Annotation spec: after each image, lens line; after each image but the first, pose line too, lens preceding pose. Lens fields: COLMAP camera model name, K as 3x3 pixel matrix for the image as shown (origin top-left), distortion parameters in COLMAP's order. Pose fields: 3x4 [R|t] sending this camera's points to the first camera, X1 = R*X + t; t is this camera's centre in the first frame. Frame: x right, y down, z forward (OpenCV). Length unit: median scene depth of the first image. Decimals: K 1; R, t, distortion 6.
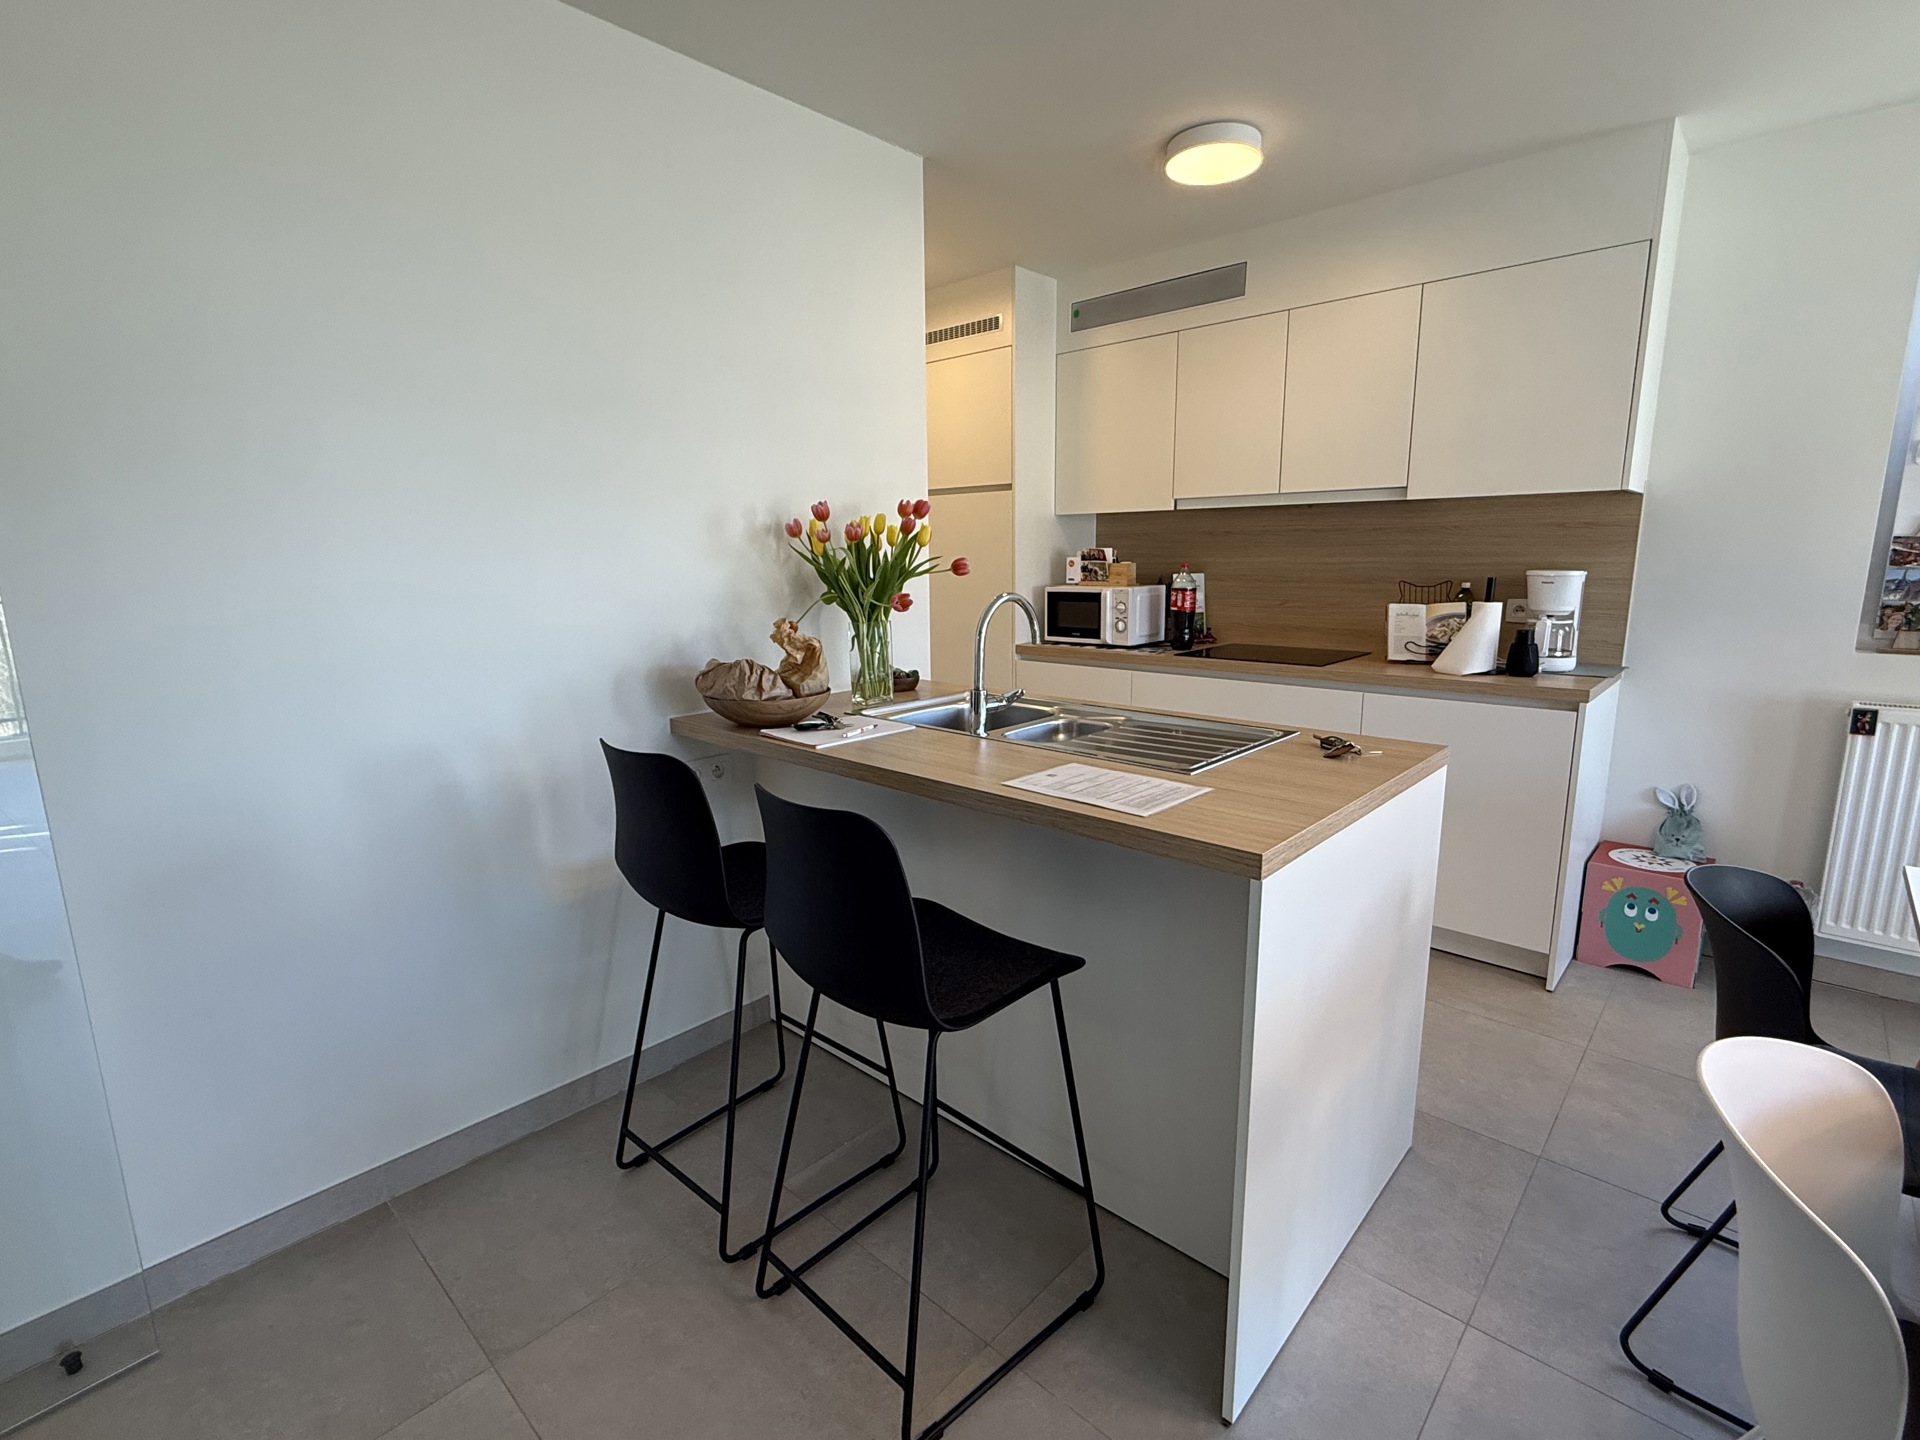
lens RADIAL K [[887.2, 0, 953.7], [0, 887.2, 720.0], [0, 0, 1]] dist [0.001999, 0.000077]
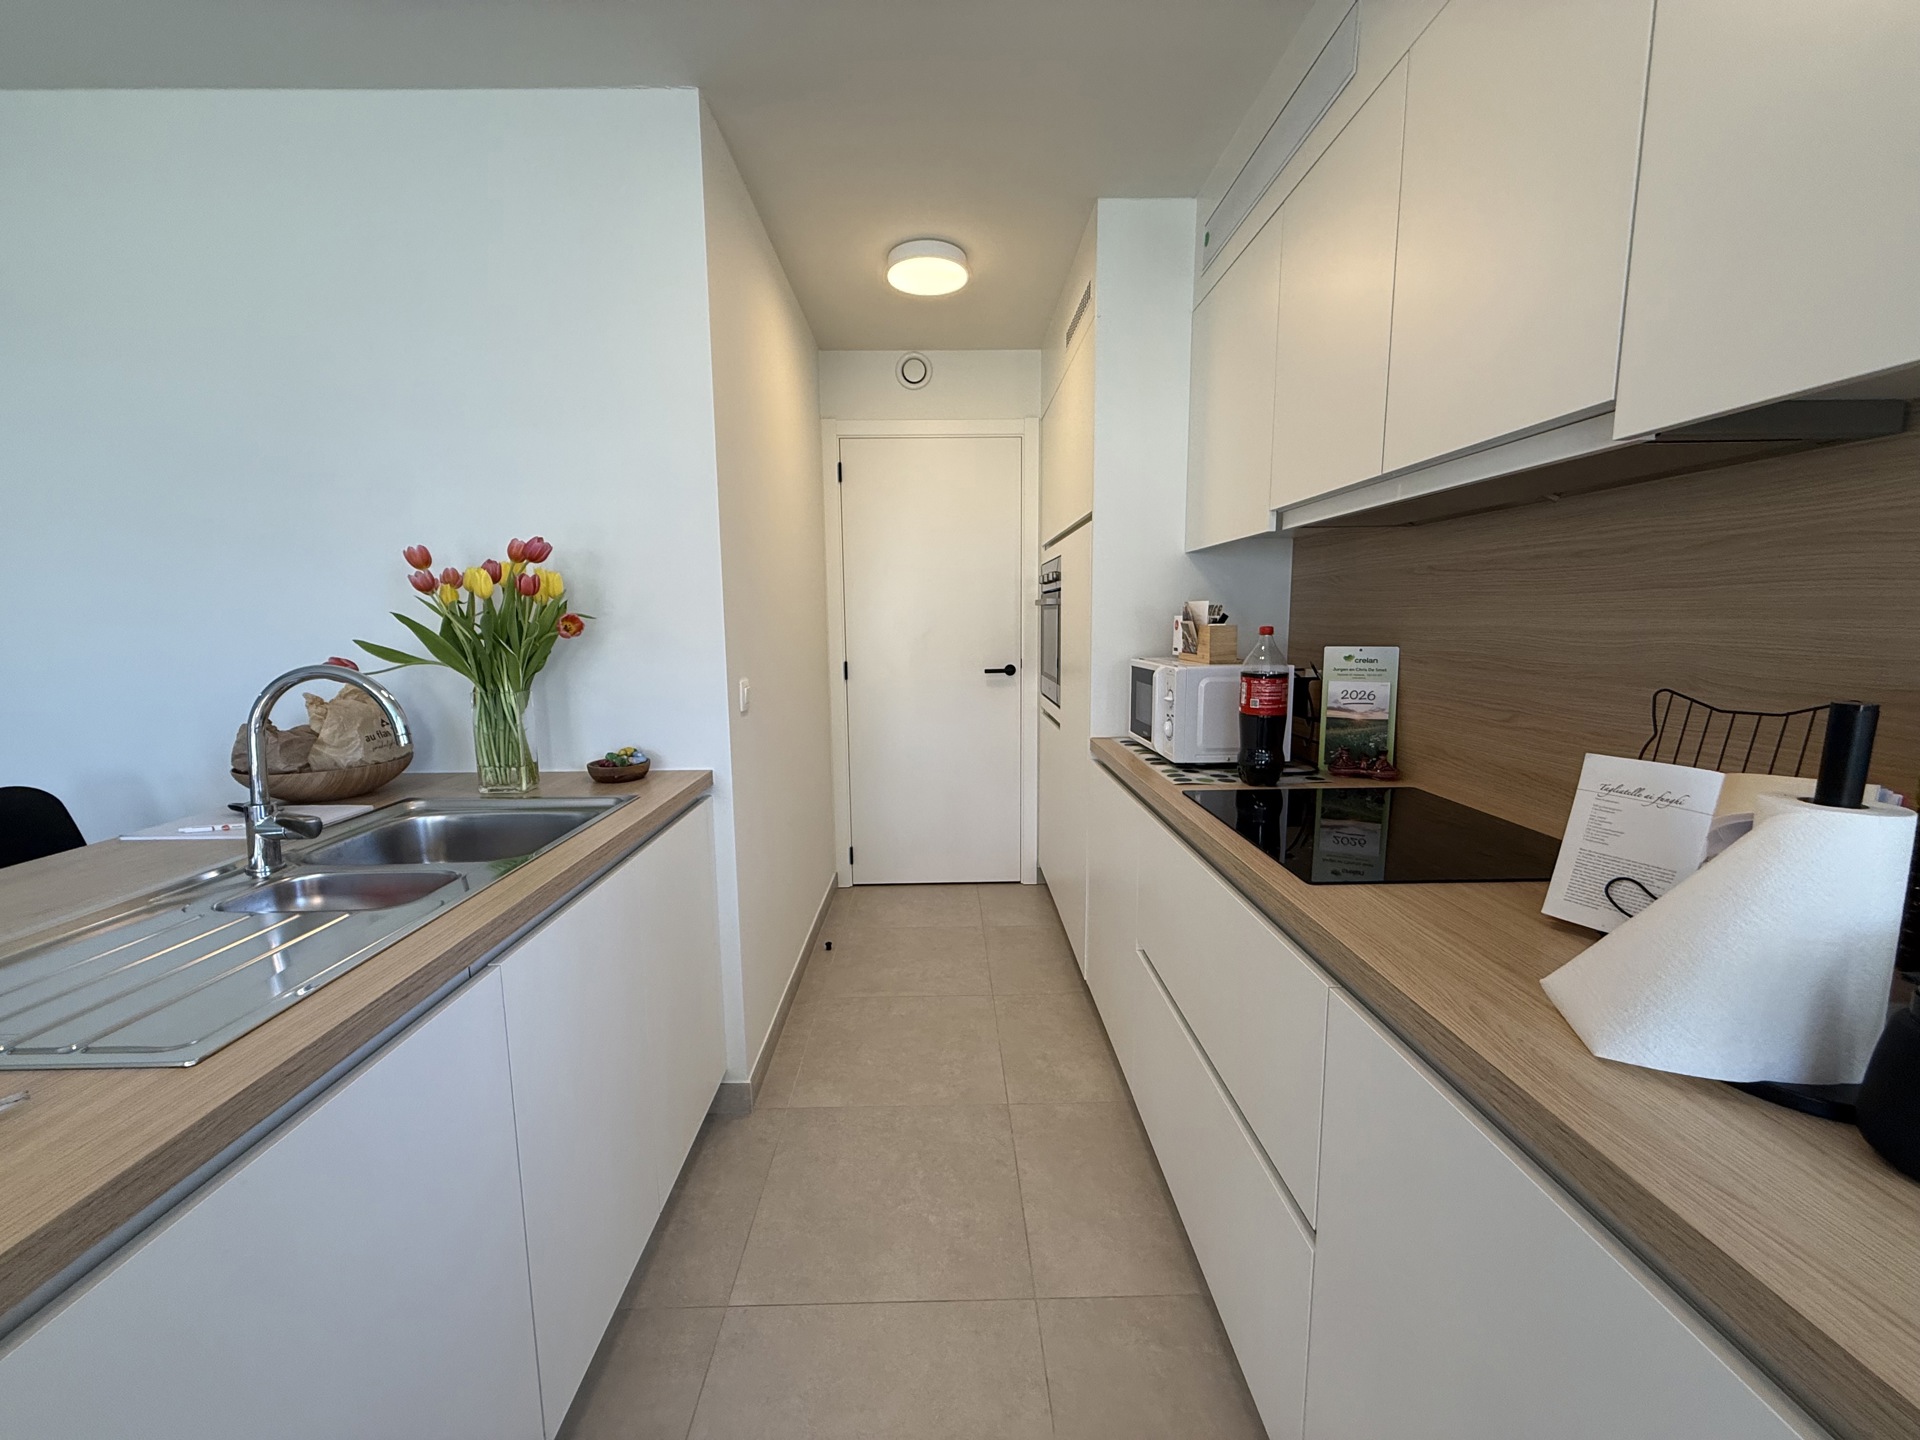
lens RADIAL K [[761.9, 0, 957.1], [0, 761.9, 716.7], [0, 0, 1]] dist [-0.001537, -0.000412]
pose [[0.693492, 0.105315, -0.712726, 0.535791], [-0.143360, 0.989648, 0.006743, -0.113009], [0.706057, 0.097500, 0.701411, 0.626977]]
